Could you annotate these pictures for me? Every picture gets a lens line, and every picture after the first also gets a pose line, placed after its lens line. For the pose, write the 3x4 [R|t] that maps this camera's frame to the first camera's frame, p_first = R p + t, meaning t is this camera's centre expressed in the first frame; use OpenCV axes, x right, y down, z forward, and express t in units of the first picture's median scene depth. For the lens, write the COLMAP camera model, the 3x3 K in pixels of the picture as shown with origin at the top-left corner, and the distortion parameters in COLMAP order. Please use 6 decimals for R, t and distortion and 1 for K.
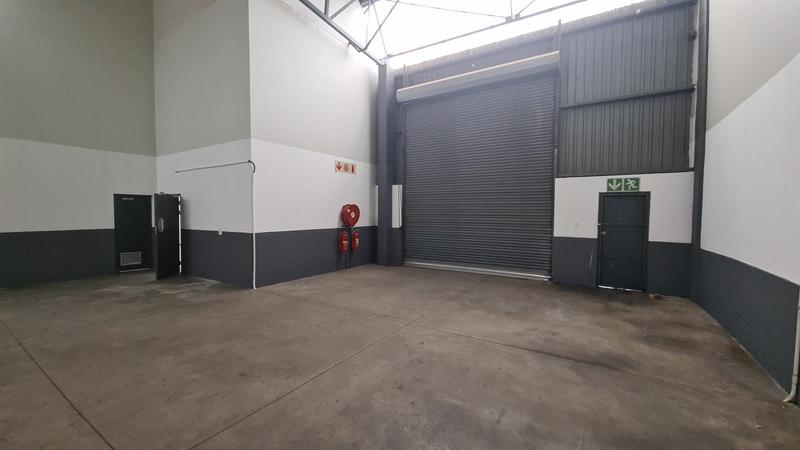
lens RADIAL K [[324.0, 0, 397.4], [0, 324.0, 224.9], [0, 0, 1]] dist [0.001843, -0.004184]
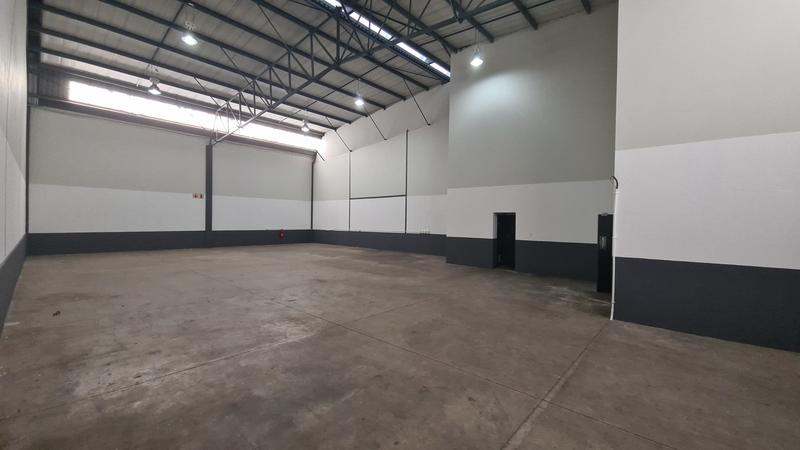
lens RADIAL K [[324.0, 0, 397.0], [0, 324.0, 224.5], [0, 0, 1]] dist [0.001843, -0.004184]
pose [[-0.167642, 0.003031, -0.985843, 0.536272], [-0.059213, 0.998159, 0.013138, -0.040015], [0.984068, 0.060577, -0.167154, 0.553300]]
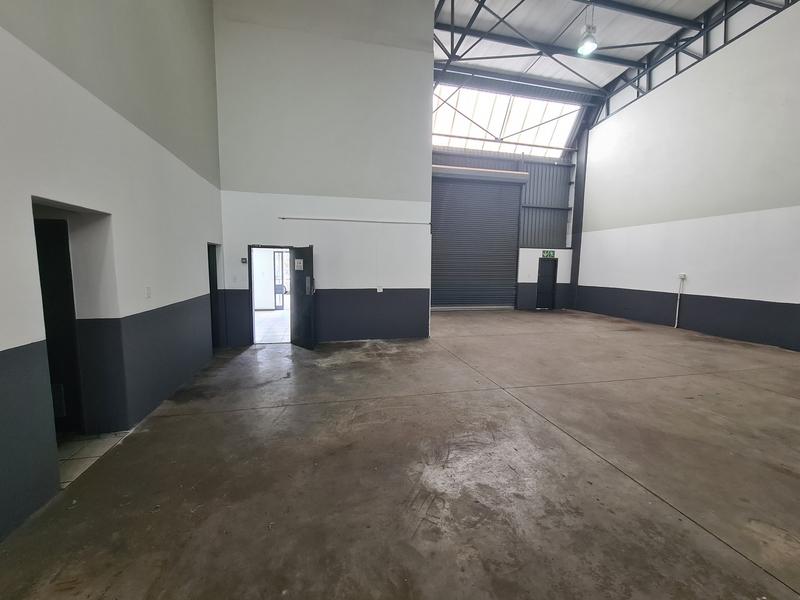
lens RADIAL K [[326.9, 0, 398.1], [0, 326.9, 298.3], [0, 0, 1]] dist [0.001762, -0.000130]
pose [[0.699360, -0.068064, 0.711521, -1.344872], [0.018587, 0.996851, 0.077089, -0.029711], [-0.714528, -0.040688, 0.698423, 0.284742]]
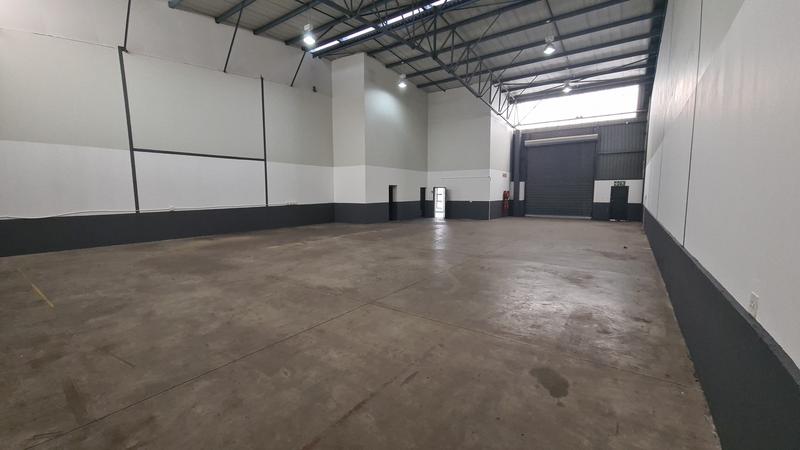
lens RADIAL K [[324.0, 0, 396.8], [0, 324.0, 223.7], [0, 0, 1]] dist [0.001843, -0.004184]
pose [[0.998274, -0.001991, -0.058699, -1.130970], [0.005158, 0.998536, 0.053852, 0.068988], [0.058506, -0.054062, 0.996822, -2.040139]]
